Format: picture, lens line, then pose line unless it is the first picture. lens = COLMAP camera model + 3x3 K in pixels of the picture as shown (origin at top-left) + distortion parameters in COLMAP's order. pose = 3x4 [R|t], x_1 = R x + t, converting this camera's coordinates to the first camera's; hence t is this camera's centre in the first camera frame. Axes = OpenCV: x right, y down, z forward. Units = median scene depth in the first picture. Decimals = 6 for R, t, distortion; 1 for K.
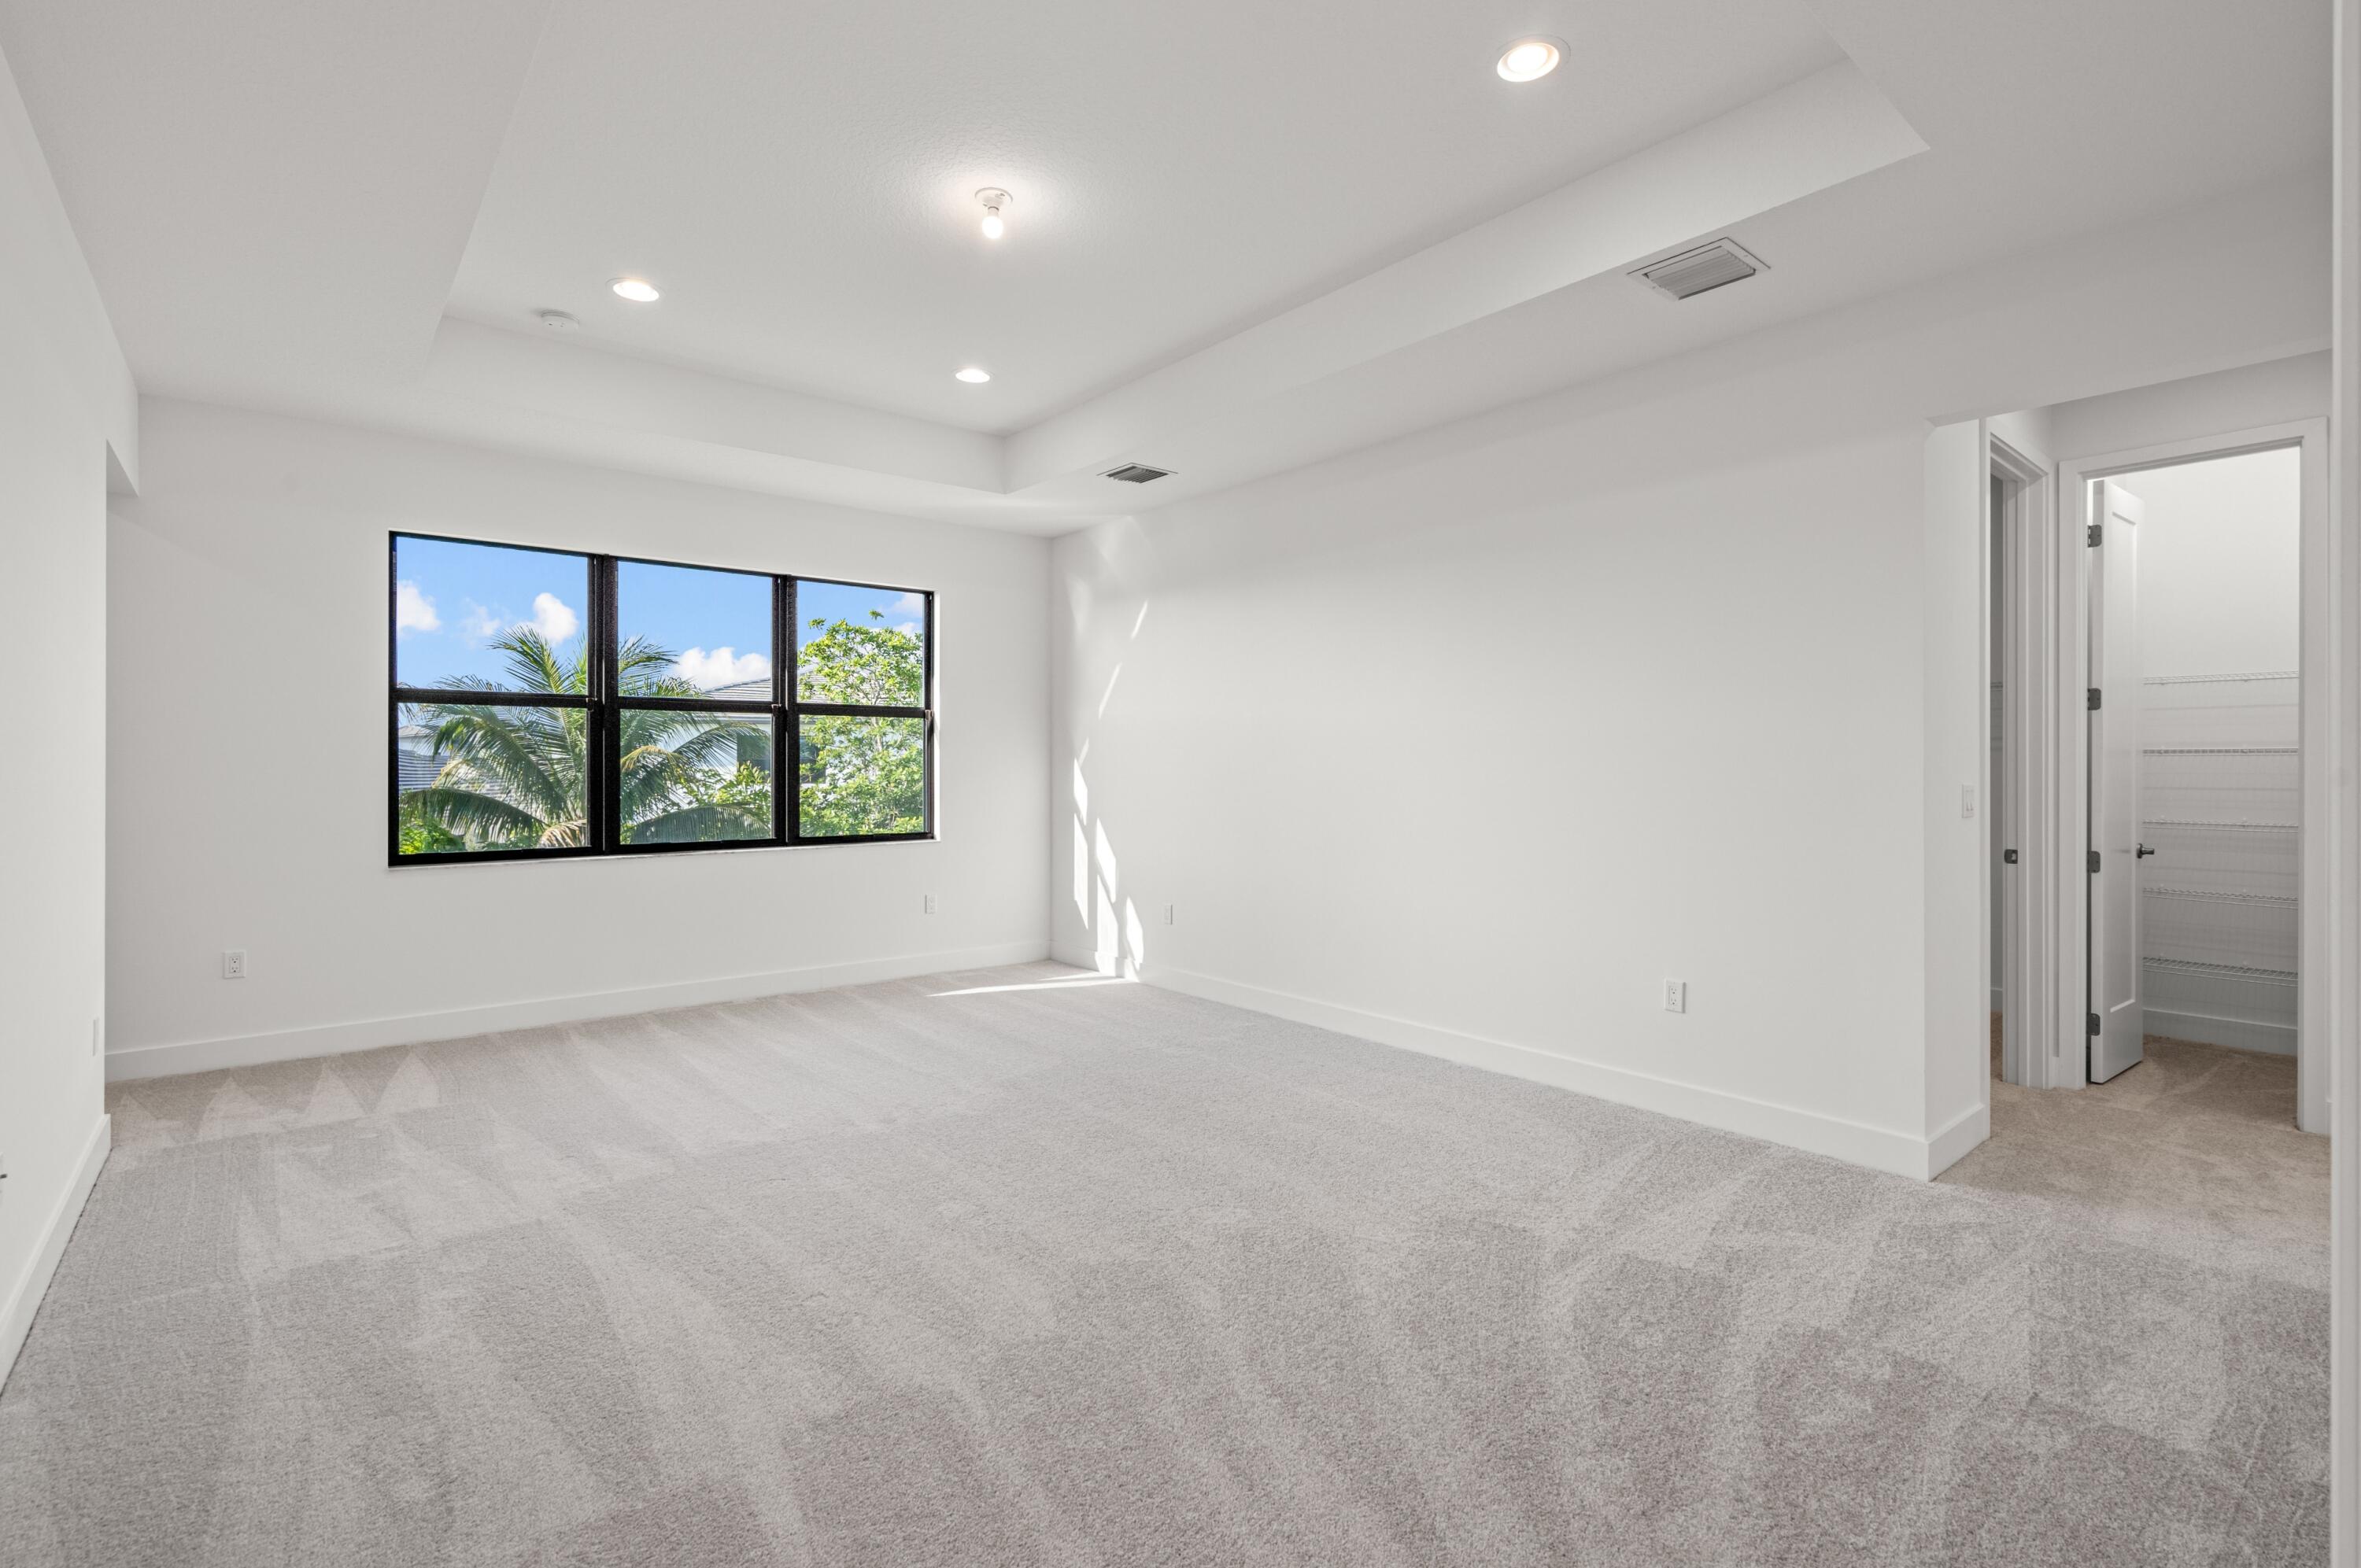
lens RADIAL K [[1076.9, 0, 1186.6], [0, 1076.9, 771.9], [0, 0, 1]] dist [-0.005049, 0.001138]
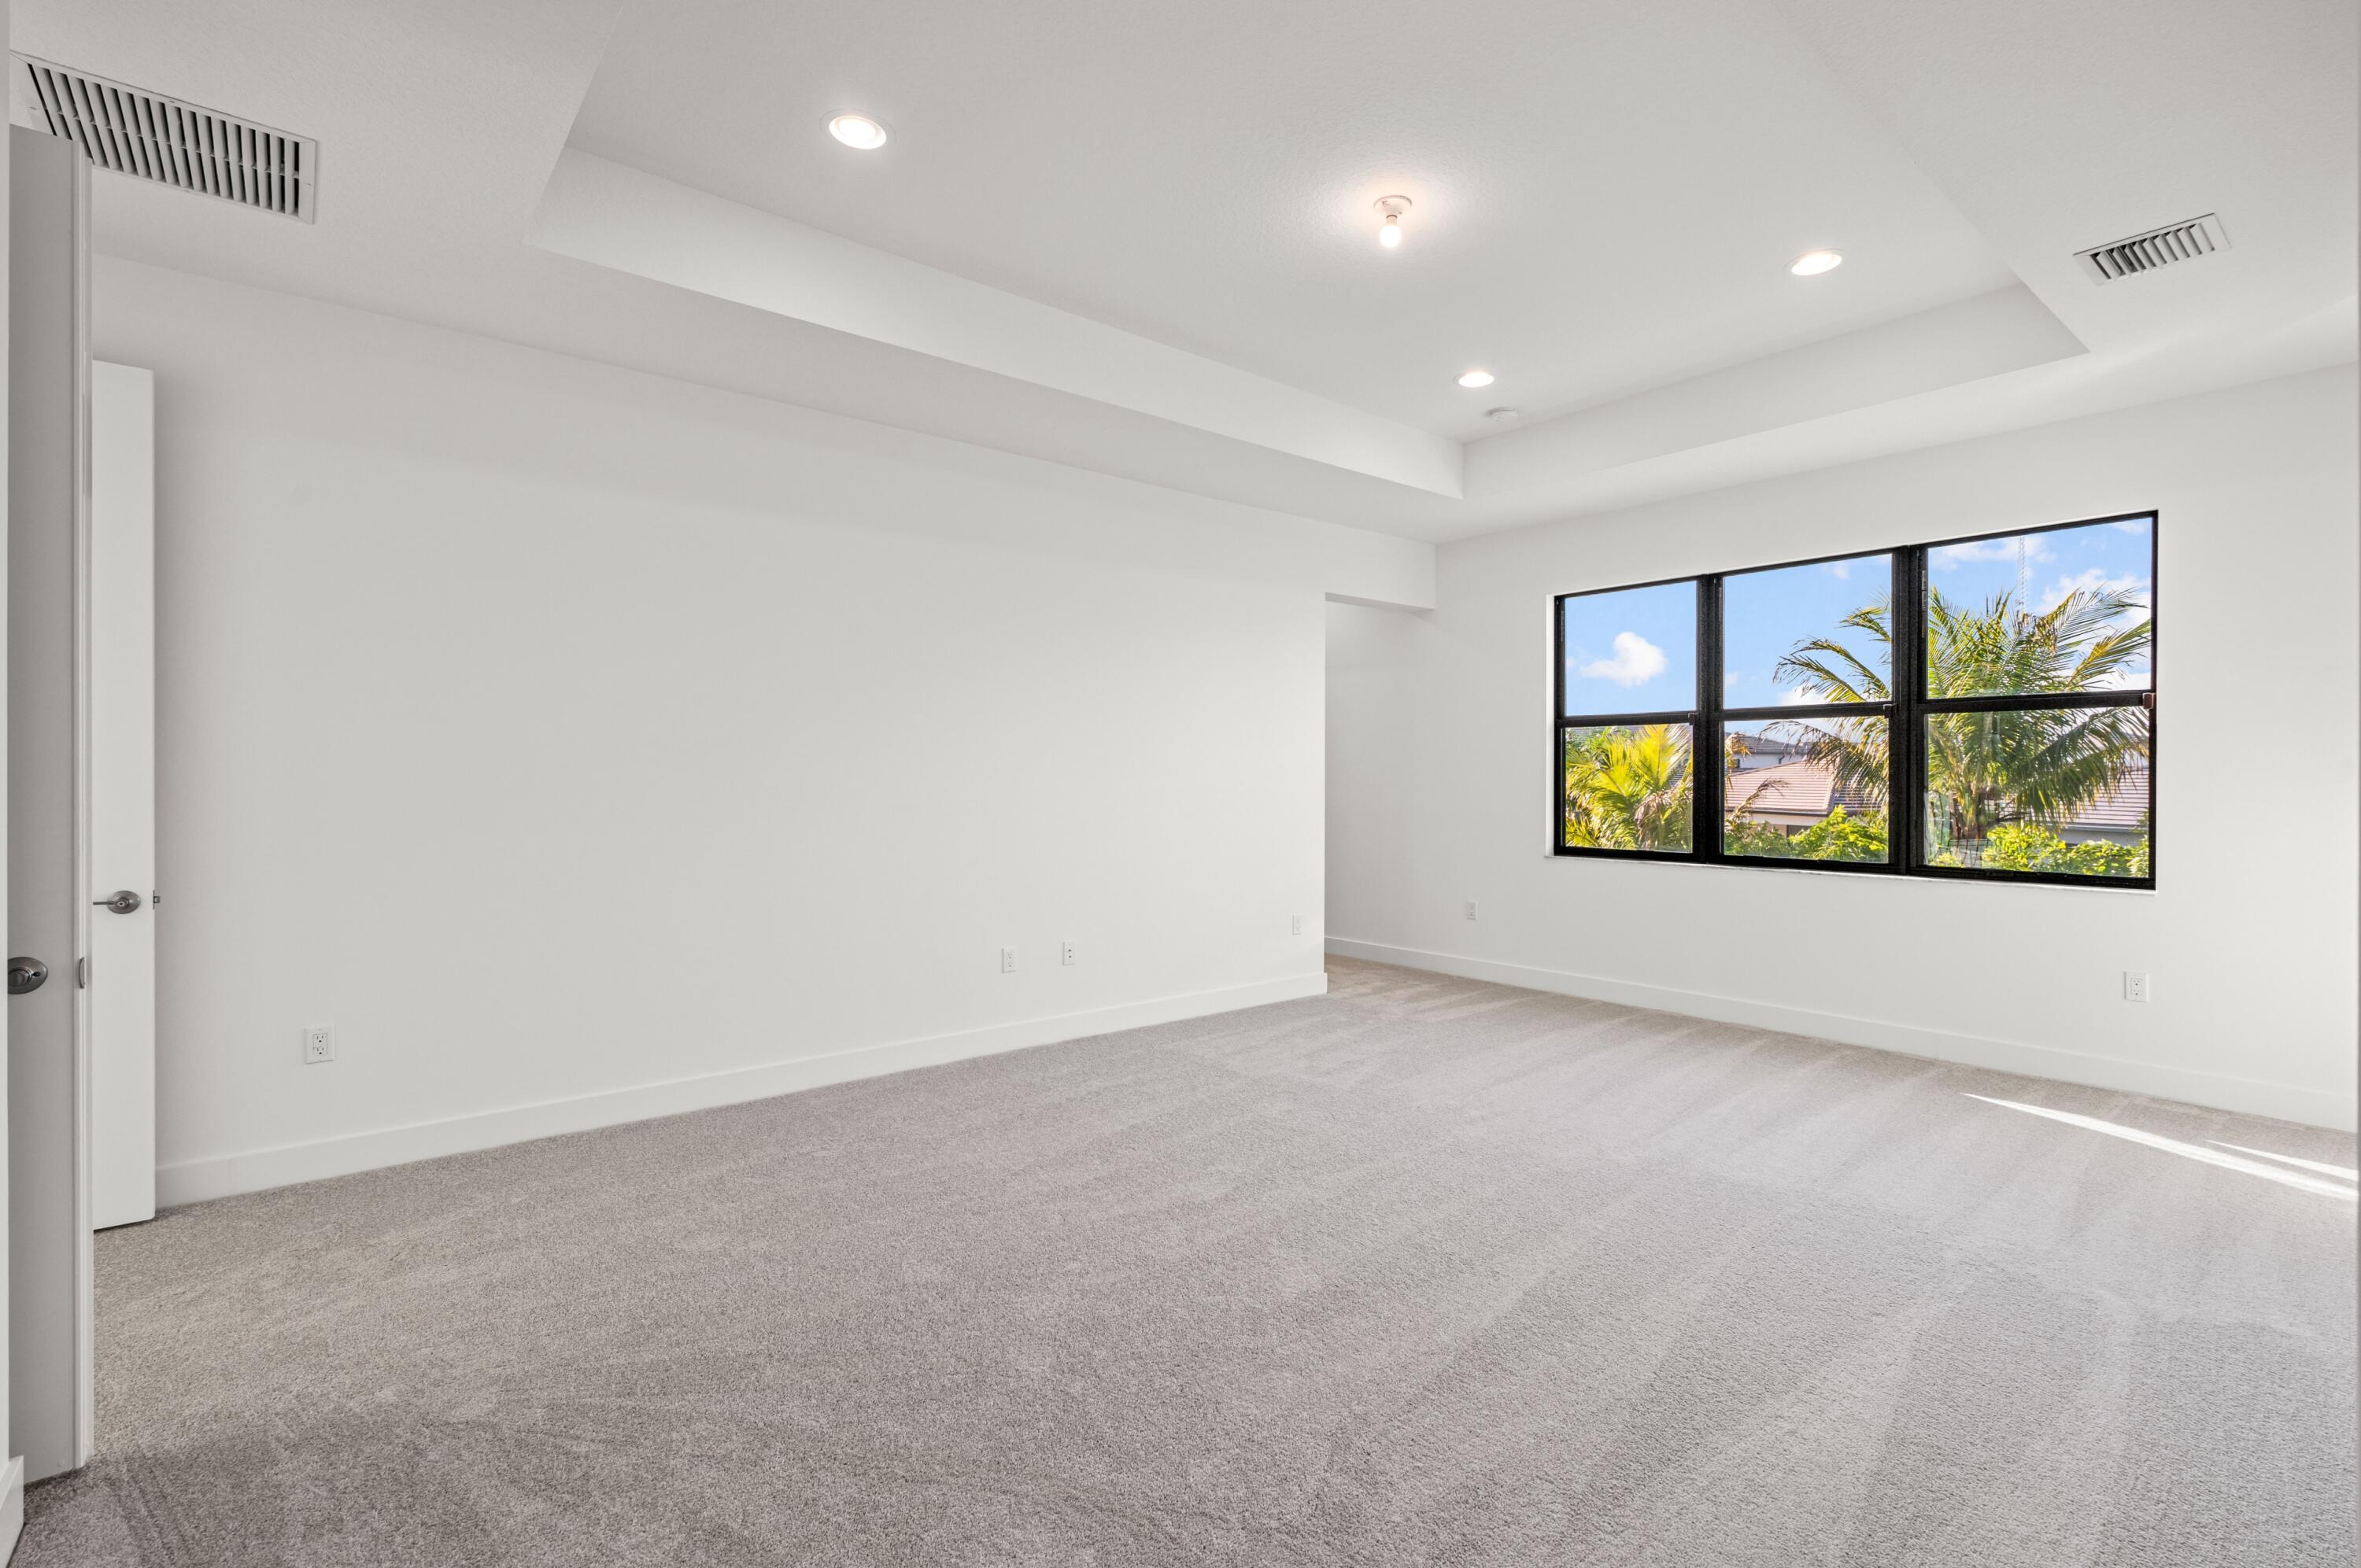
lens RADIAL K [[1076.9, 0, 1185.7], [0, 1076.9, 790.7], [0, 0, 1]] dist [-0.005049, 0.001138]
pose [[0.011109, 0.015997, -0.999810, 0.535684], [-0.008471, 0.999838, 0.015903, -0.005275], [0.999902, 0.008293, 0.011242, 0.520542]]
